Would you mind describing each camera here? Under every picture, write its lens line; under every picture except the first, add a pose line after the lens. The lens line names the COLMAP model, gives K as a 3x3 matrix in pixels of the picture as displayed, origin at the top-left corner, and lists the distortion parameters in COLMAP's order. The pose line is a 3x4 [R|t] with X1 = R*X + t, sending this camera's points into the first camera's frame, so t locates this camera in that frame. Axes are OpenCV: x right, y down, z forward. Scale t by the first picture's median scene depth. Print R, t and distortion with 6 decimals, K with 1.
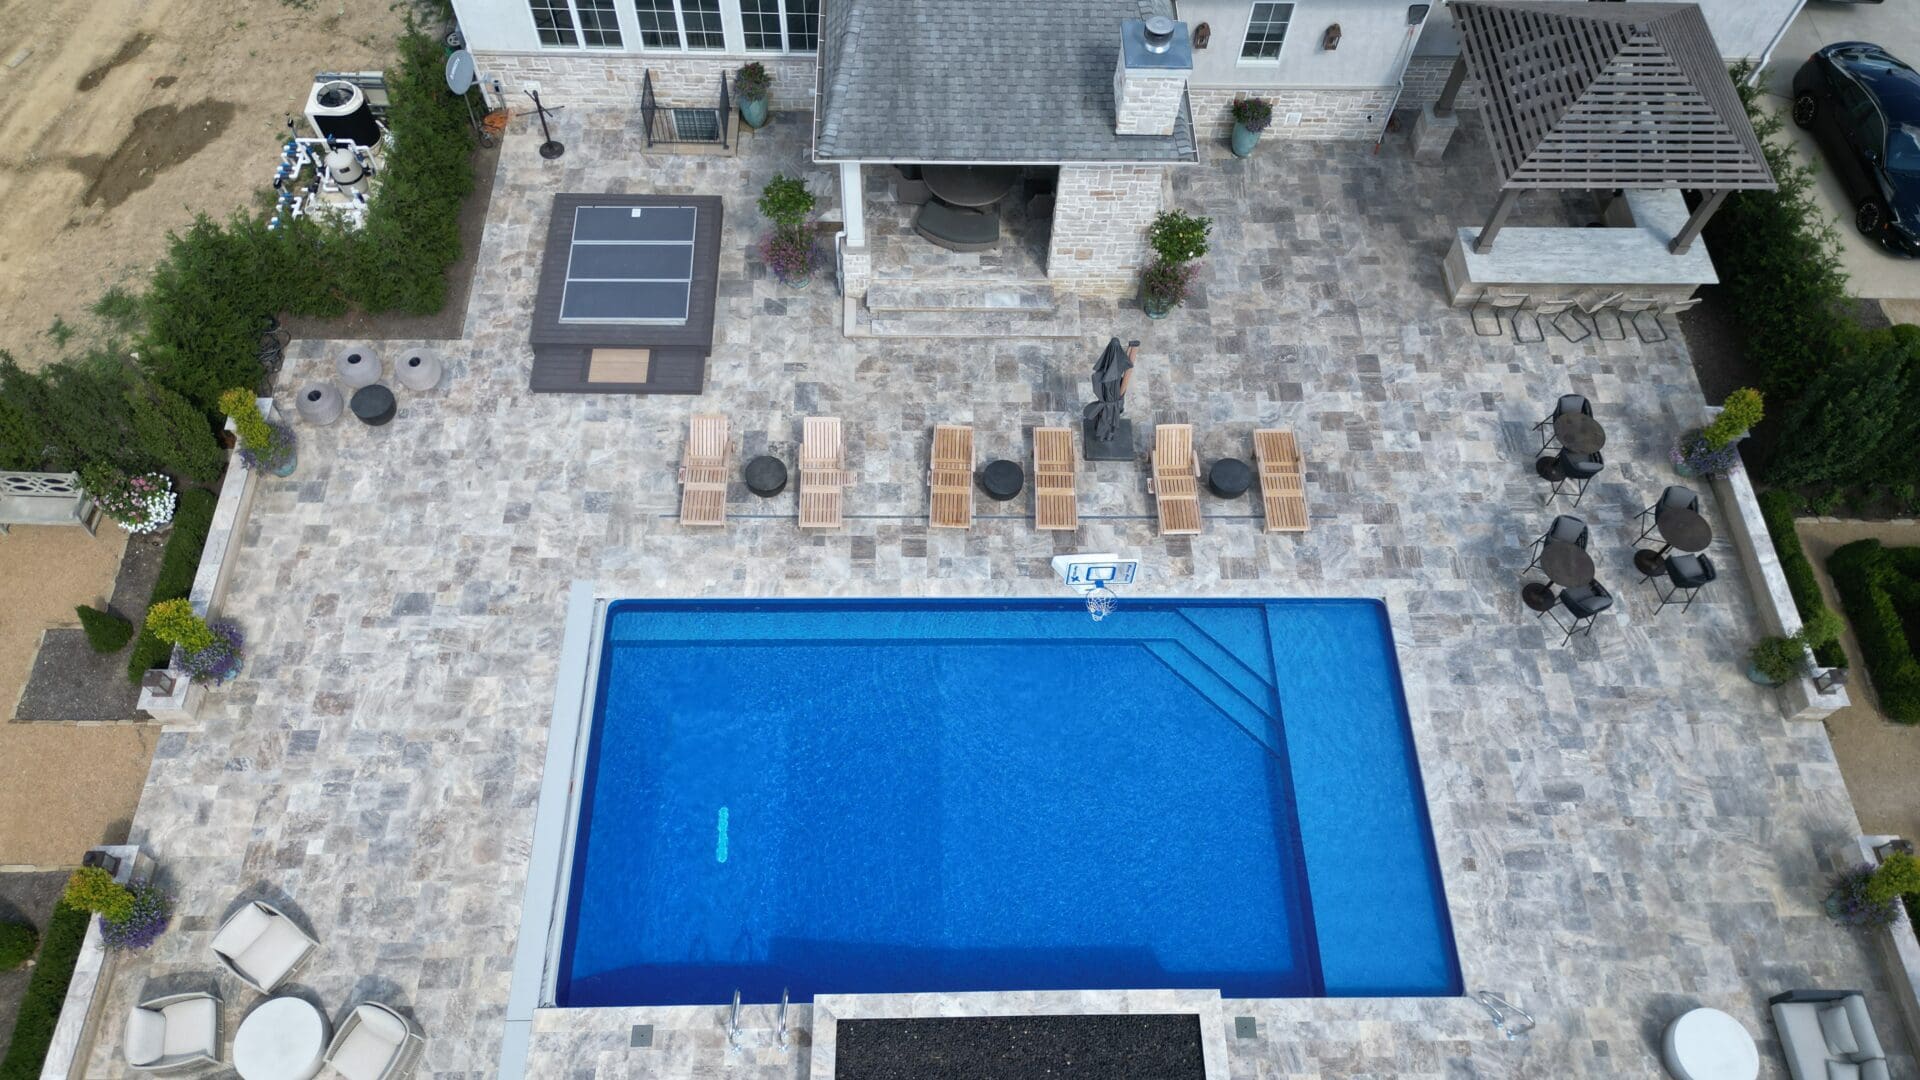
lens RADIAL K [[1338.2, 0, 957.0], [0, 1338.2, 543.6], [0, 0, 1]] dist [0.077423, -0.085583]
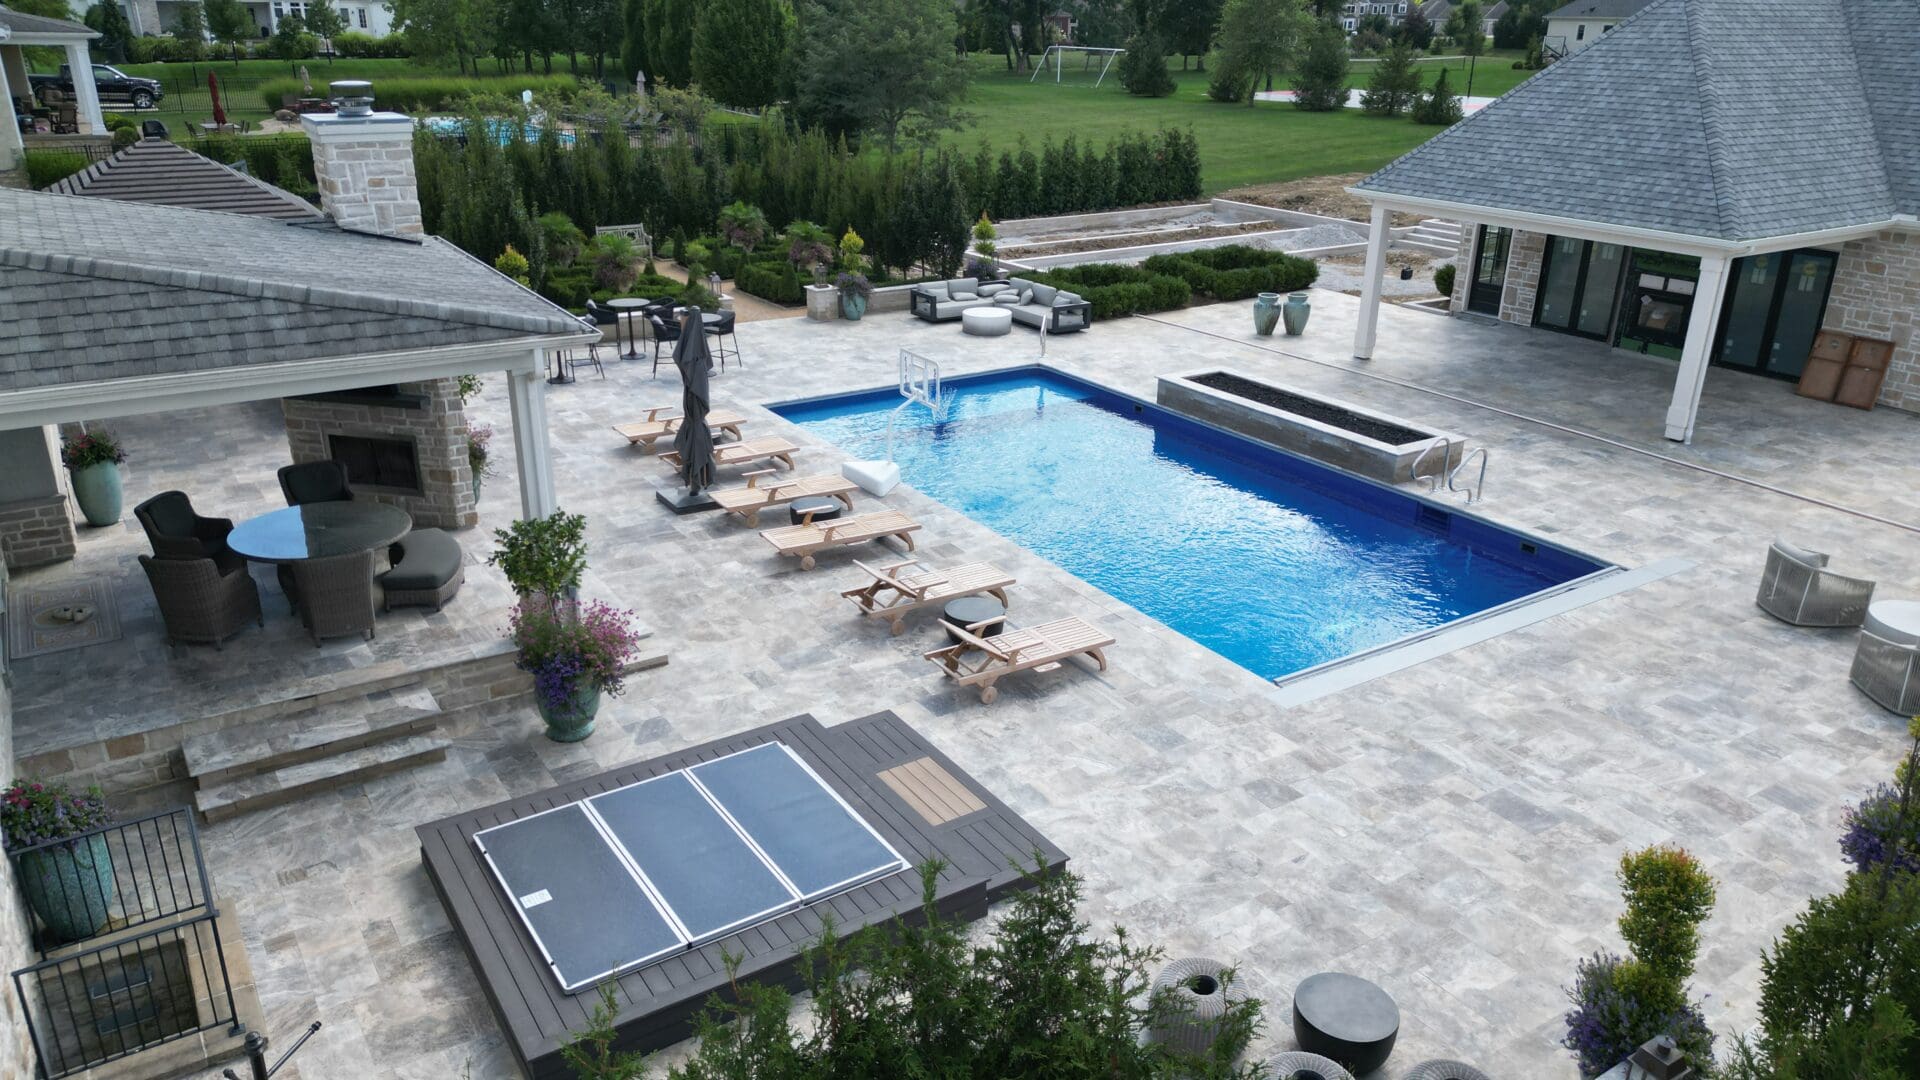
lens RADIAL K [[1342.1, 0, 957.2], [0, 1342.1, 533.1], [0, 0, 1]] dist [0.106400, -0.129366]
pose [[-0.532524, -0.342749, 0.773913, -0.671206], [0.714162, 0.308814, 0.628177, -0.513694], [-0.454302, 0.887219, 0.080328, 0.944304]]
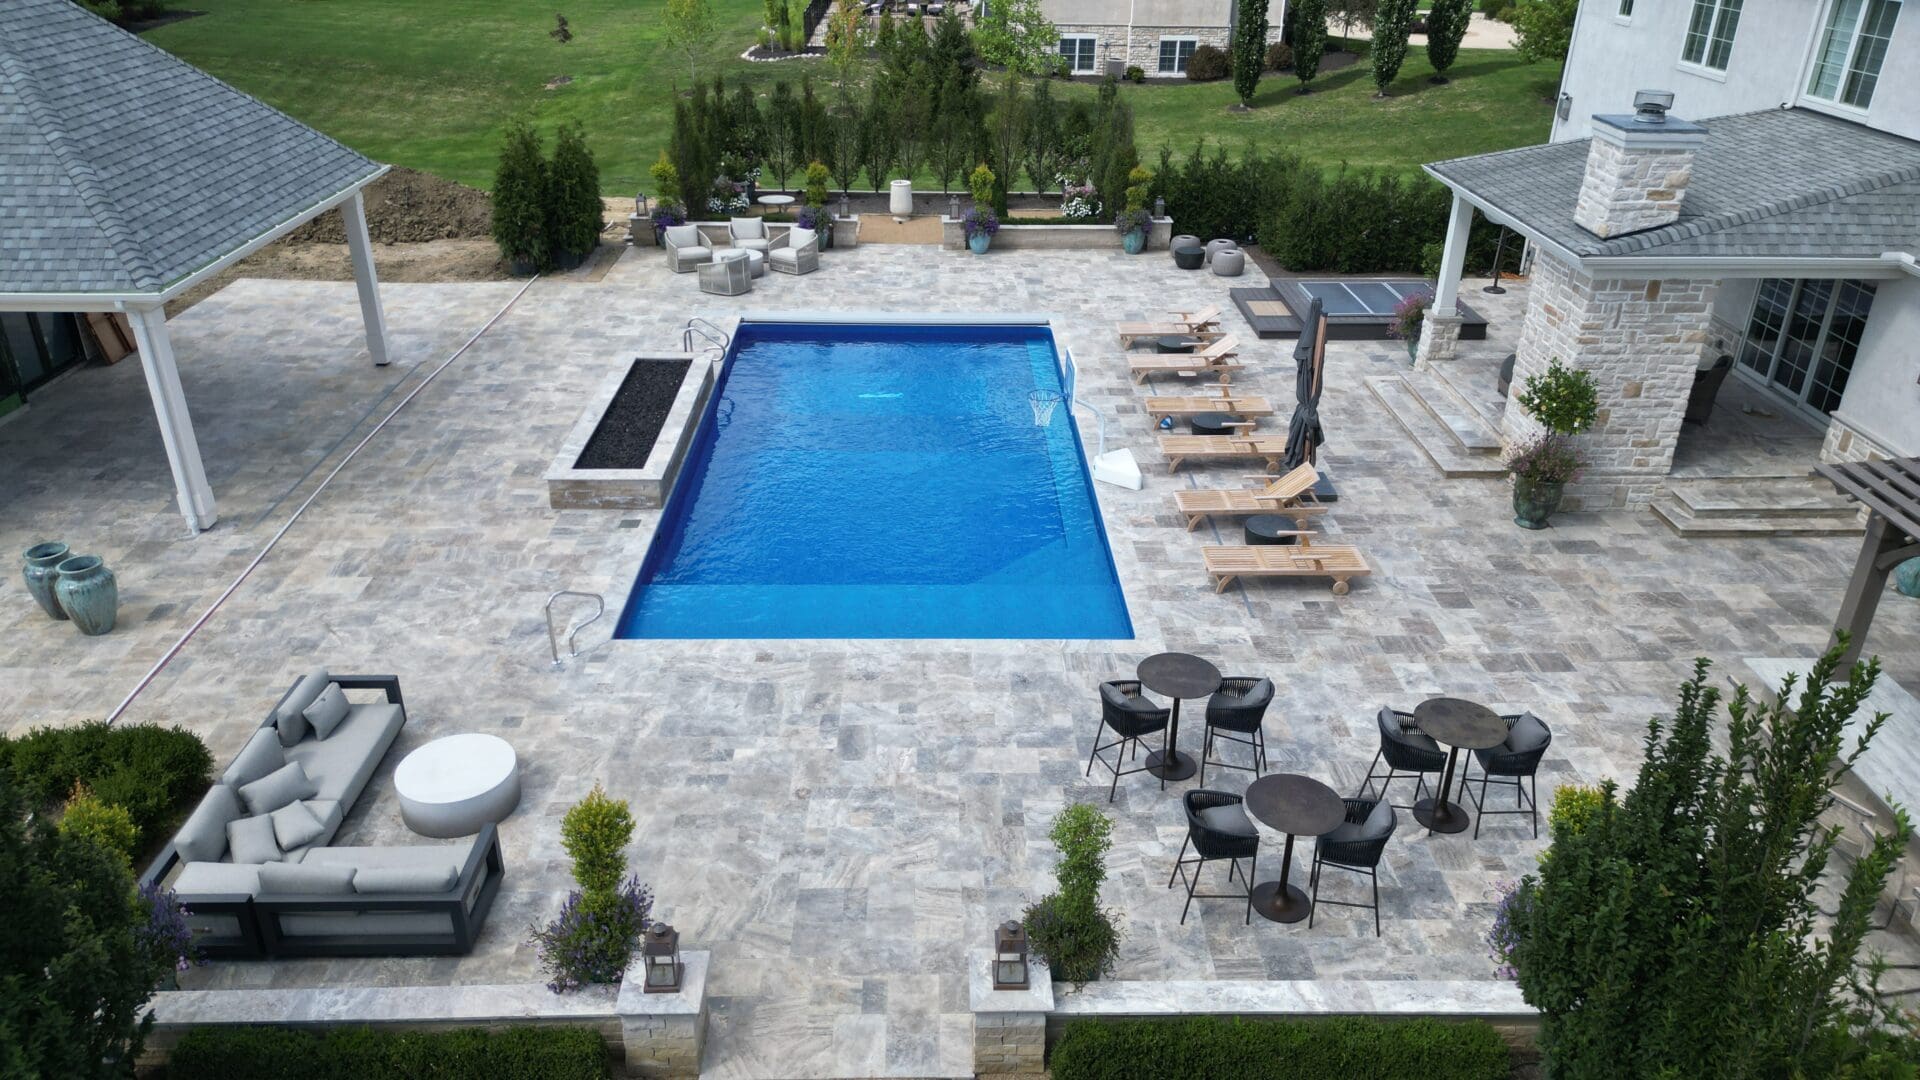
lens RADIAL K [[1338.2, 0, 957.0], [0, 1338.2, 543.6], [0, 0, 1]] dist [0.077423, -0.085583]
pose [[0.003442, 0.422628, -0.906297, 0.973148], [-0.869594, 0.448759, 0.205964, -0.050237], [0.493755, 0.787401, 0.369060, 0.648941]]
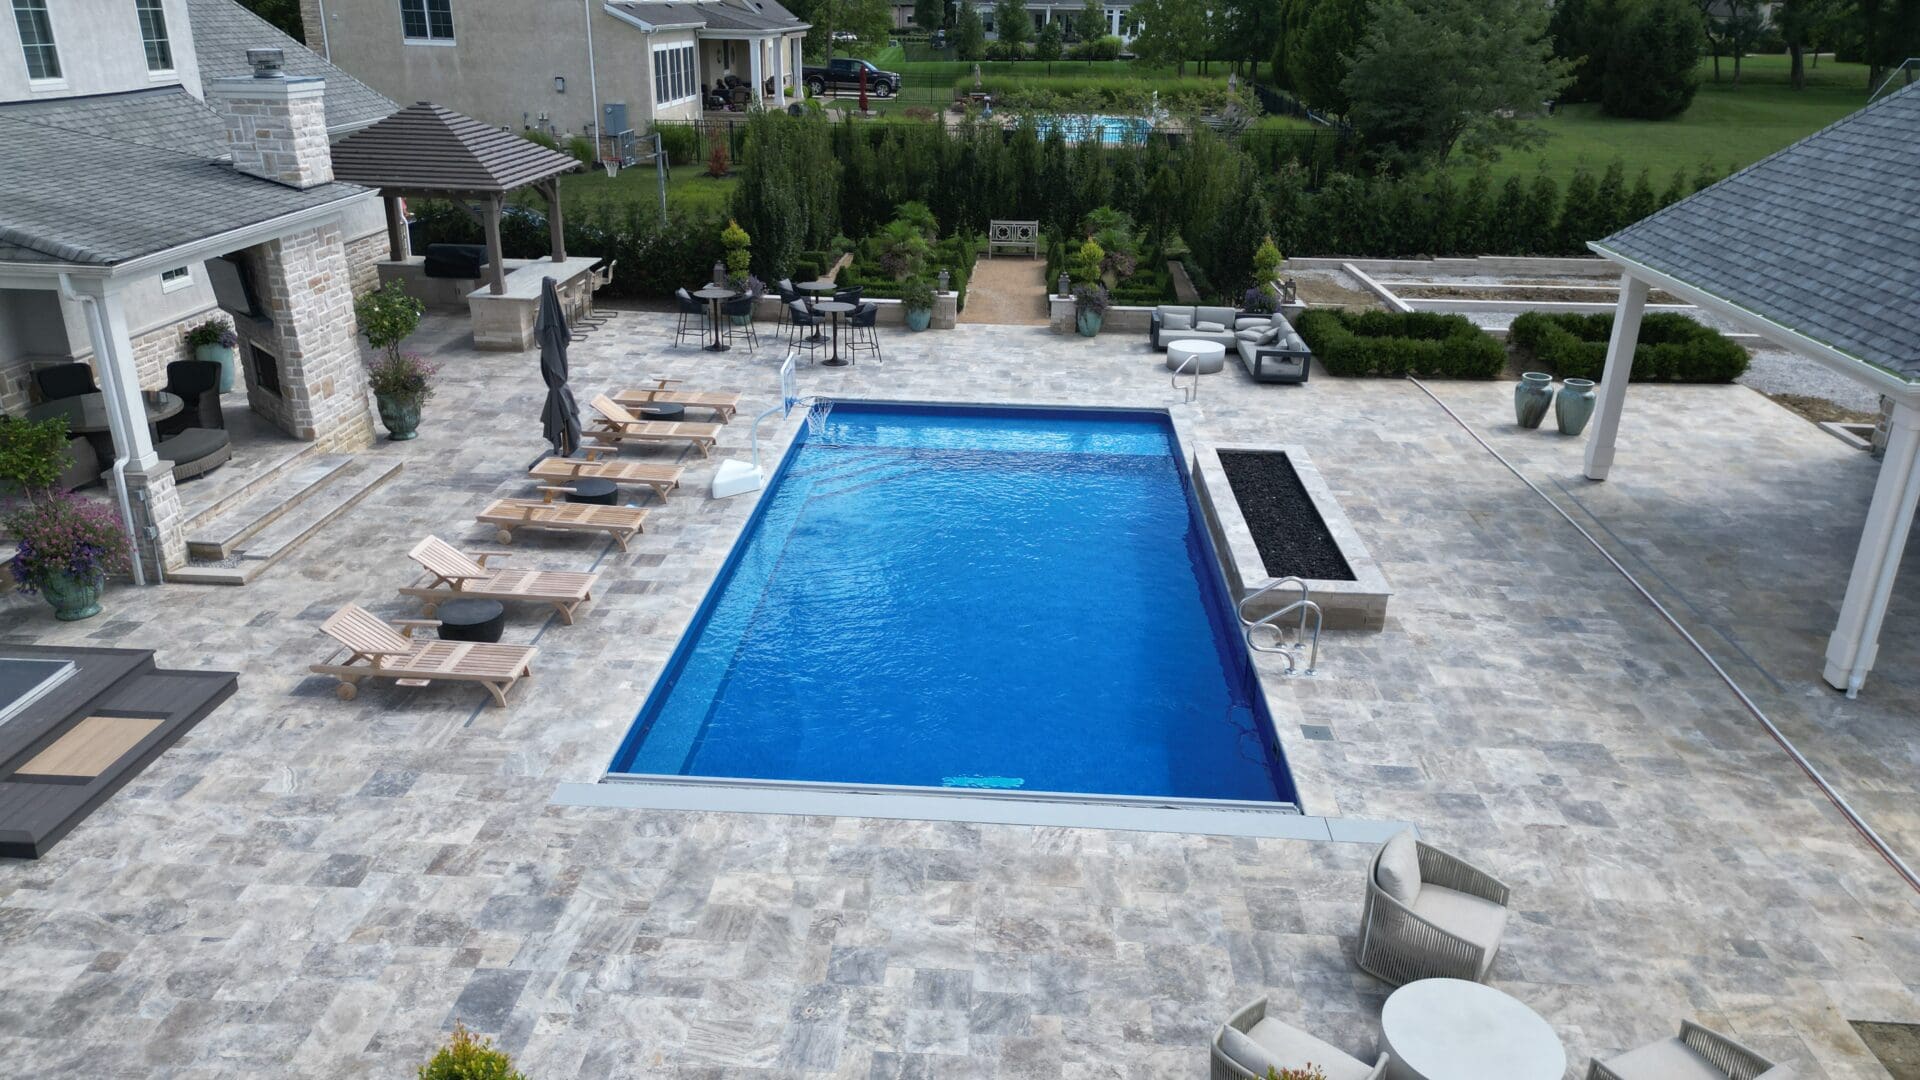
lens RADIAL K [[1338.2, 0, 957.0], [0, 1338.2, 543.6], [0, 0, 1]] dist [0.077423, -0.085583]
pose [[0.073142, -0.400318, 0.913453, -0.726122], [0.853338, 0.499183, 0.150437, 0.034219], [-0.516203, 0.768480, 0.378118, 0.629382]]
